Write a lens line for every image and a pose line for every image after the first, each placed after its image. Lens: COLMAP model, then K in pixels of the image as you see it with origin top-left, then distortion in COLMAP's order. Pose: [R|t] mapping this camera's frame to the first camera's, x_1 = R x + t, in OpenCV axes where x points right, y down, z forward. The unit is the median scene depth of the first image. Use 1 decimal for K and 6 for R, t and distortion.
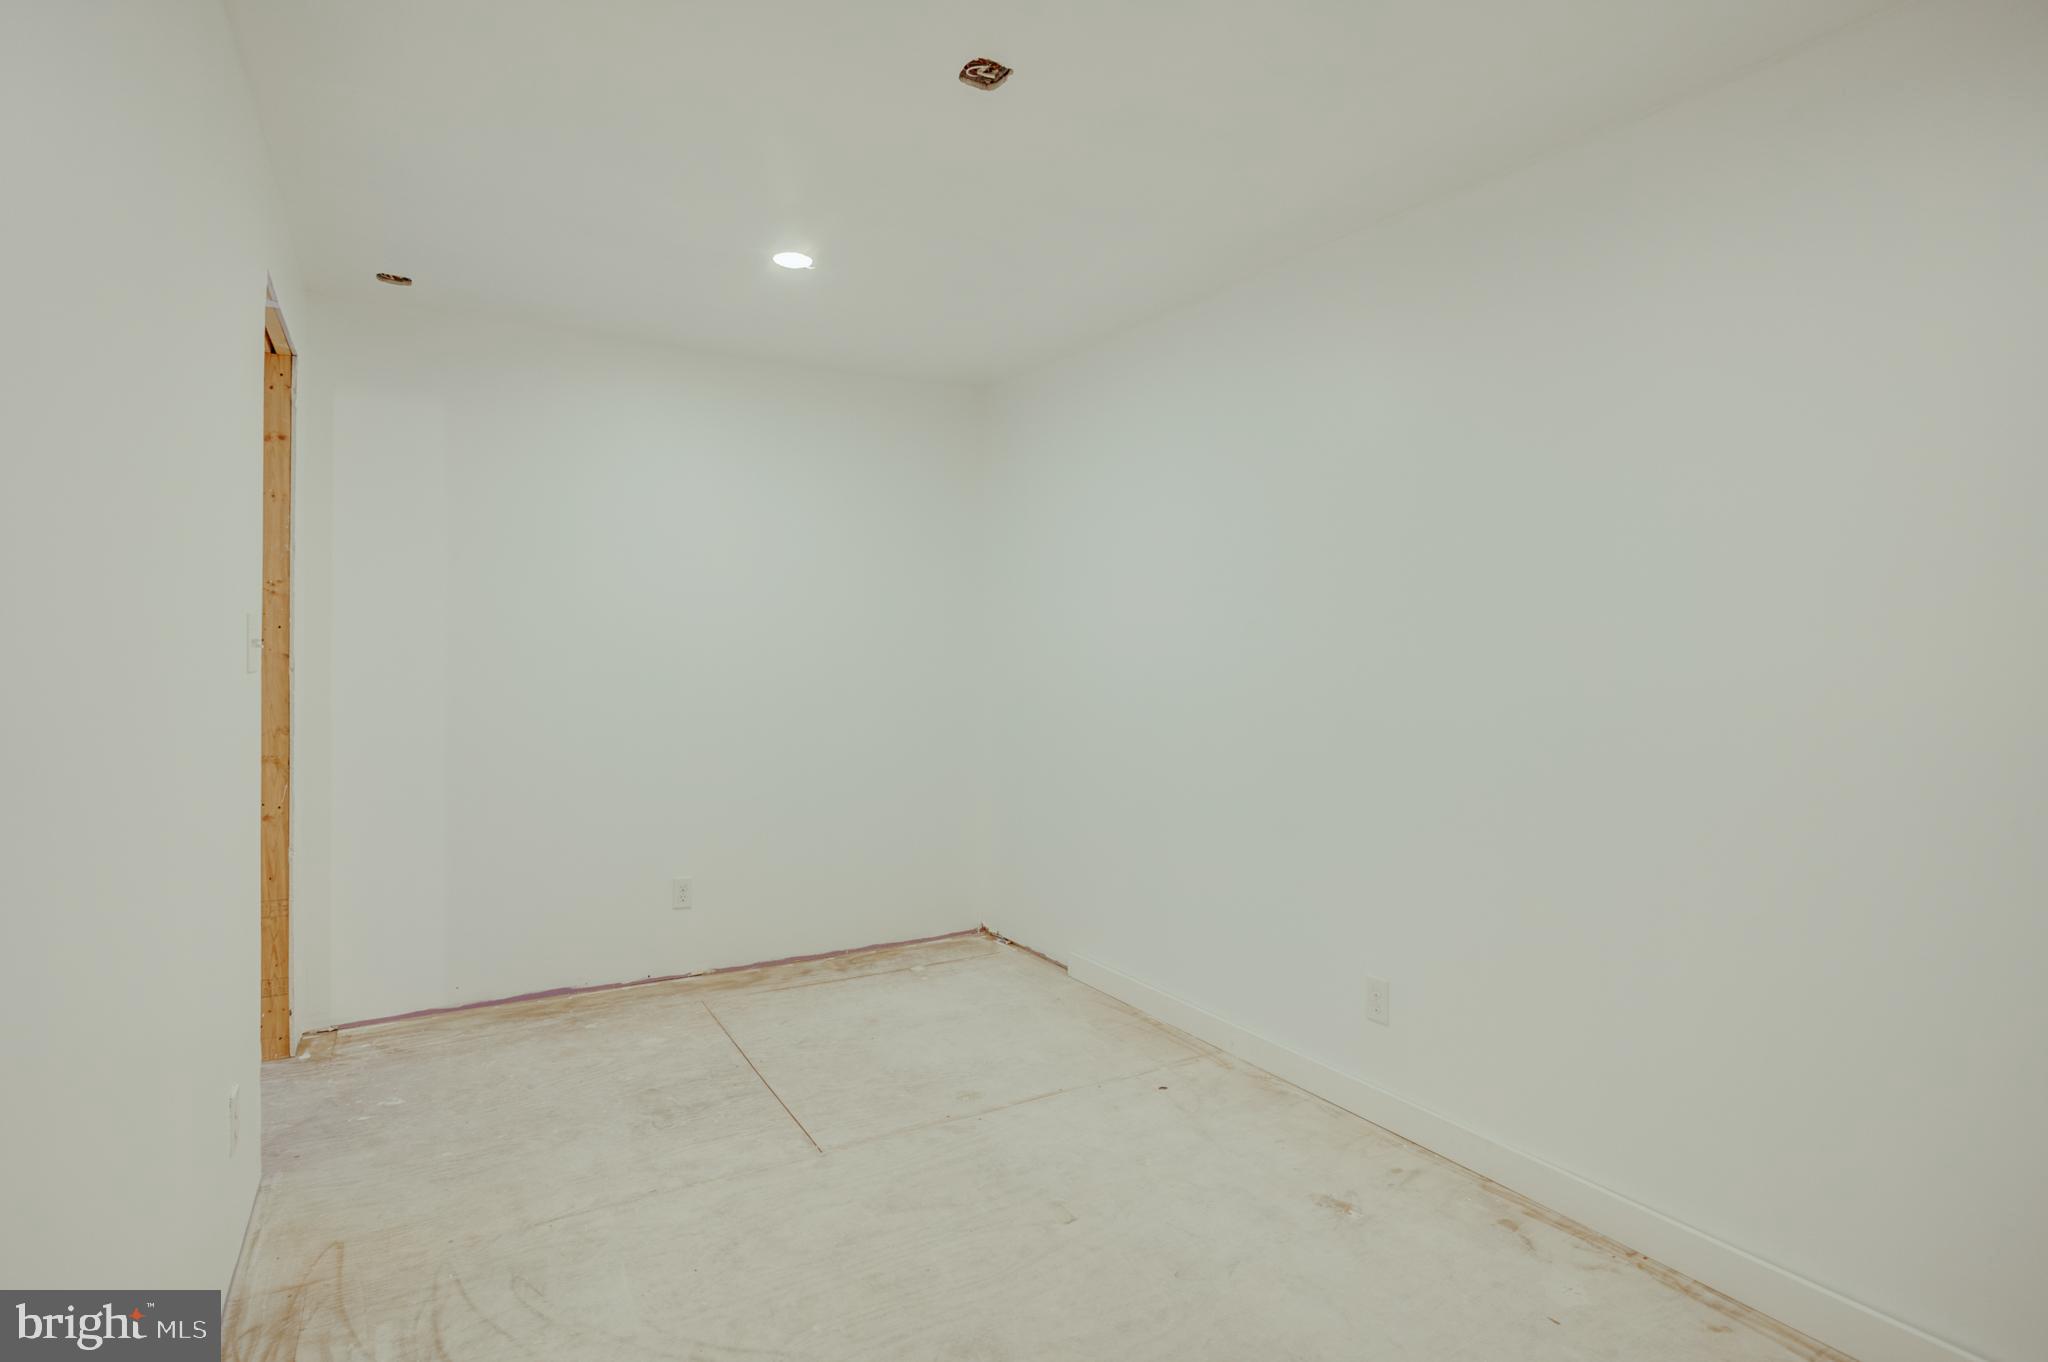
lens RADIAL K [[1027.5, 0, 1015.6], [0, 1027.5, 660.2], [0, 0, 1]] dist [-0.022220, 0.013993]
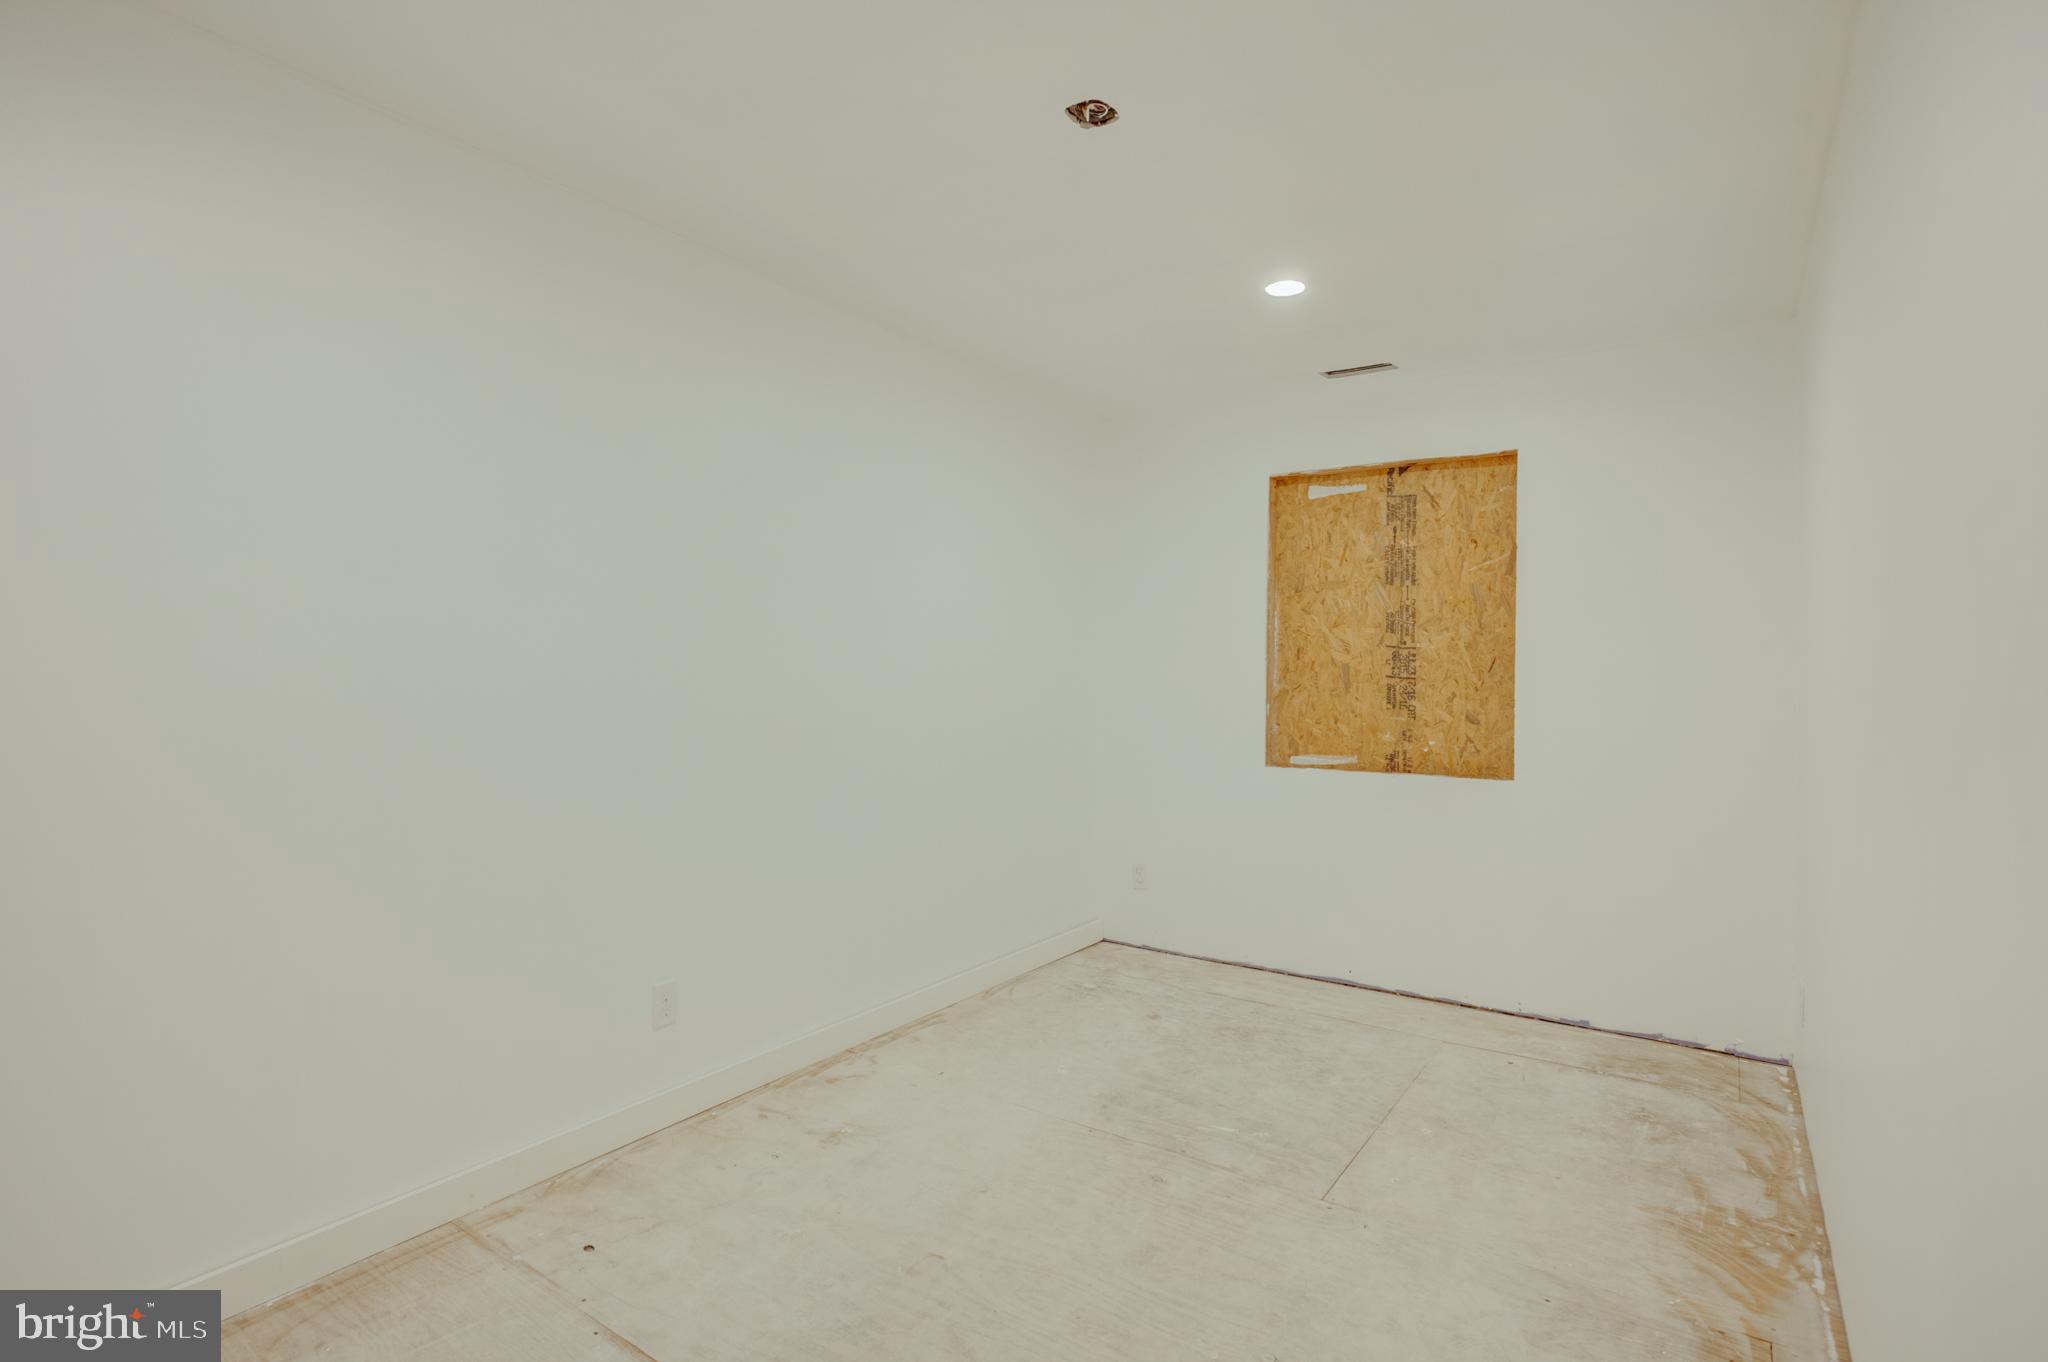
lens RADIAL K [[1027.5, 0, 1015.6], [0, 1027.5, 660.2], [0, 0, 1]] dist [-0.022220, 0.013993]
pose [[-0.419735, 0.002630, 0.907643, -0.644035], [0.003979, 0.999992, -0.001057, 0.001851], [-0.907638, 0.003168, -0.419742, 1.028804]]
